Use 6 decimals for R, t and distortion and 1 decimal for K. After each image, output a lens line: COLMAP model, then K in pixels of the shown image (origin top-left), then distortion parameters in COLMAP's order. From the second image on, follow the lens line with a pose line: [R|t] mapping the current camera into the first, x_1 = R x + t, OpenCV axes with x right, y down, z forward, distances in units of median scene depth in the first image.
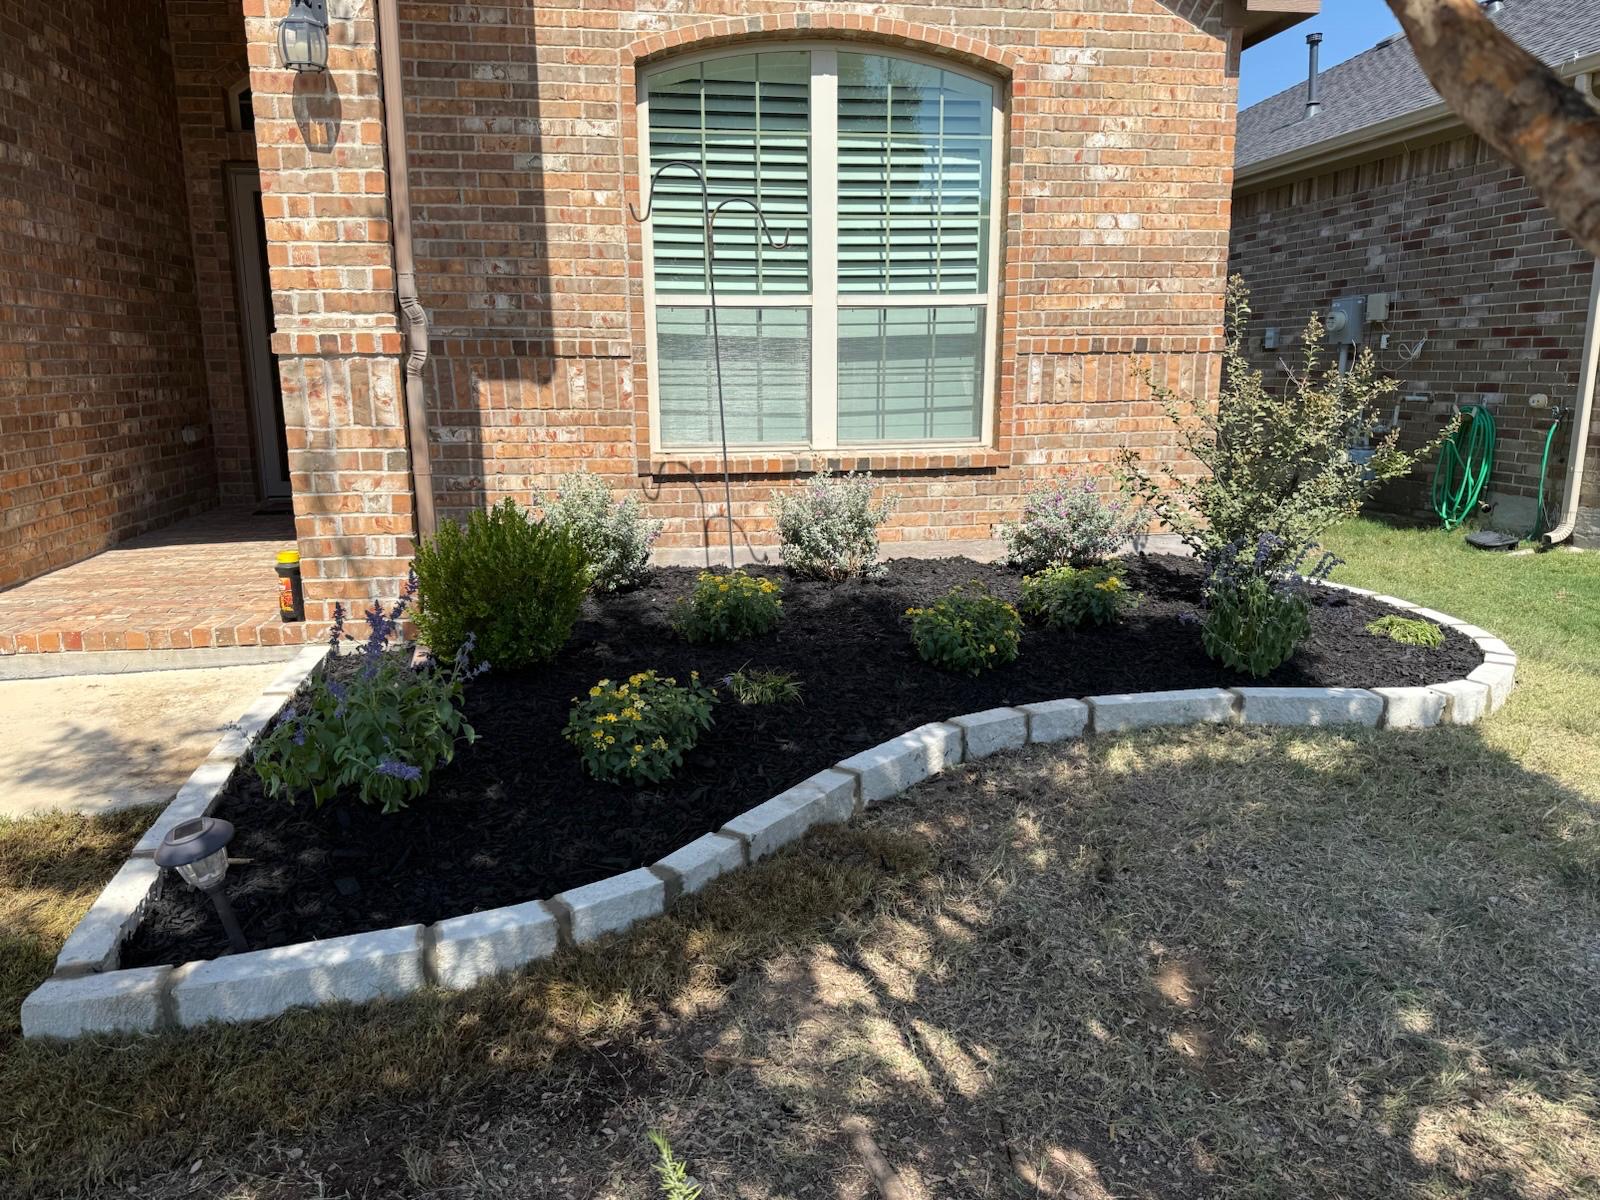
lens RADIAL K [[1200.3, 0, 796.2], [0, 1200.3, 602.5], [0, 0, 1]] dist [0.067627, -0.089709]
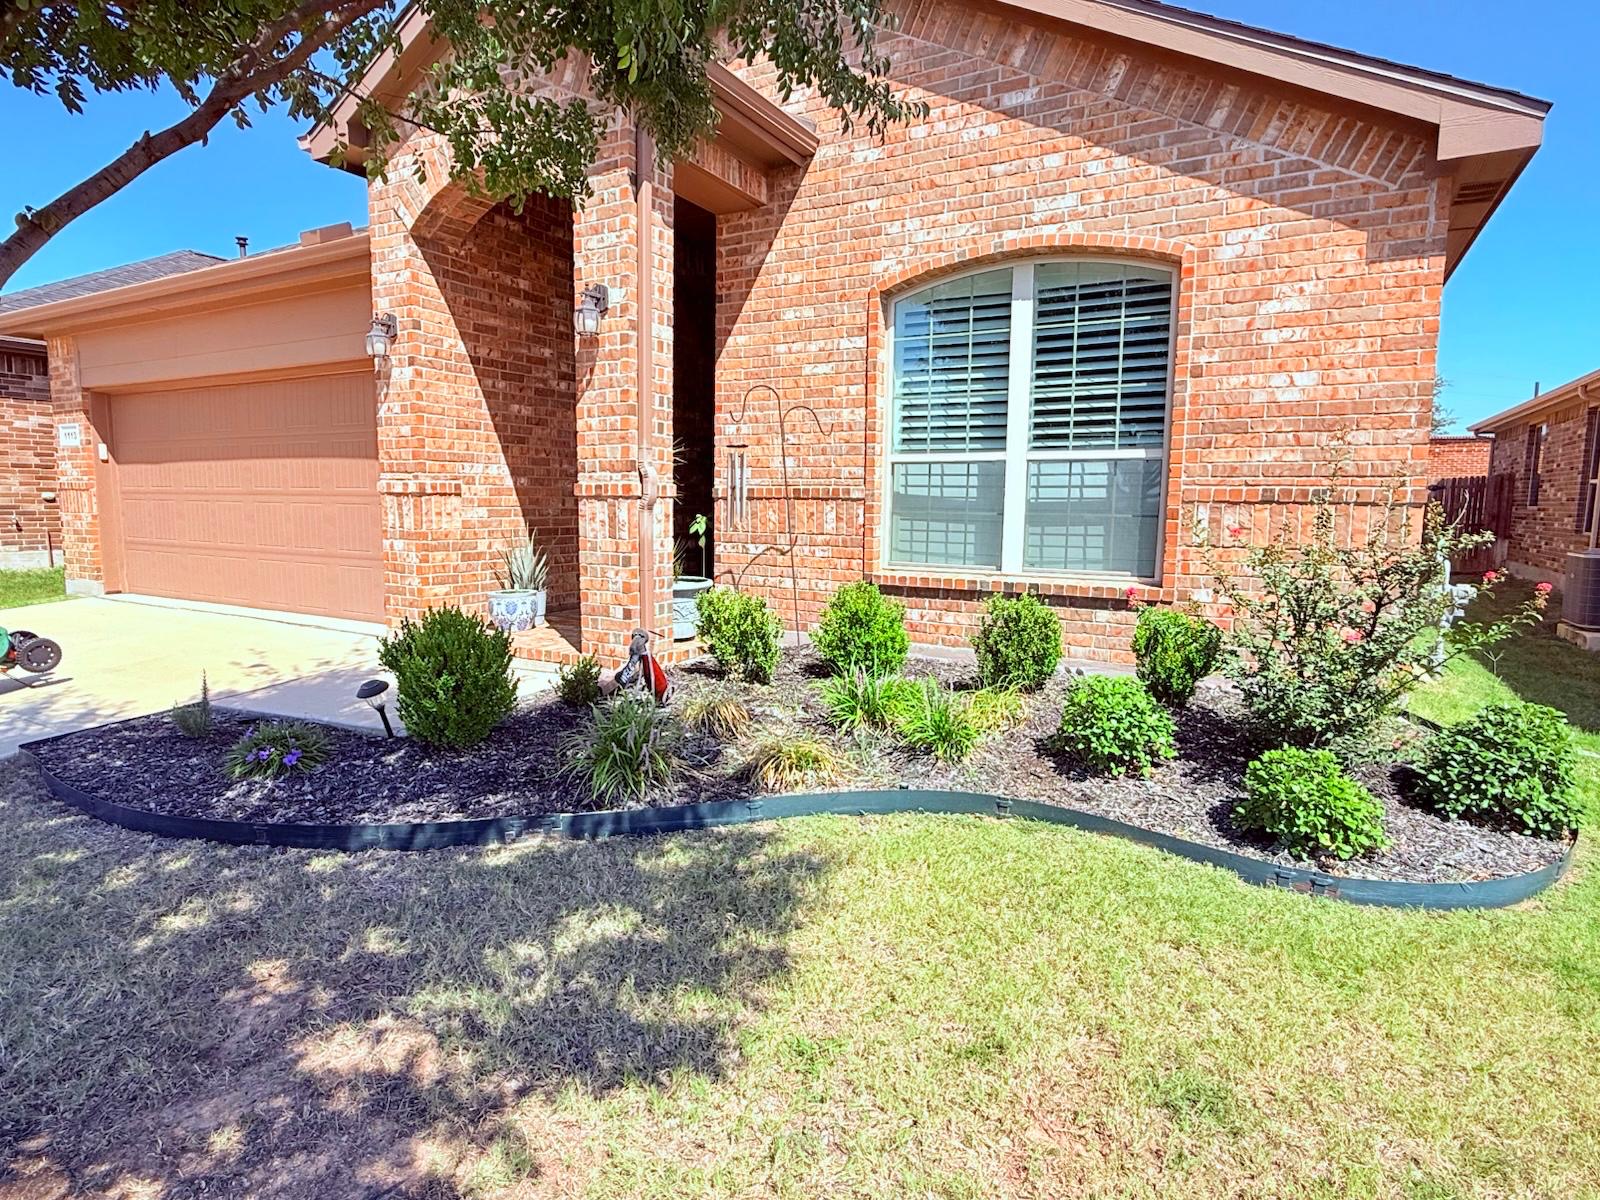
lens RADIAL K [[914.8, 0, 799.3], [0, 914.8, 604.2], [0, 0, 1]] dist [0.020849, 0.002022]
pose [[0.776120, 0.086921, -0.624566, 0.456543], [-0.137792, 0.989896, -0.033464, -0.036804], [0.615346, 0.112032, 0.780255, 0.137244]]
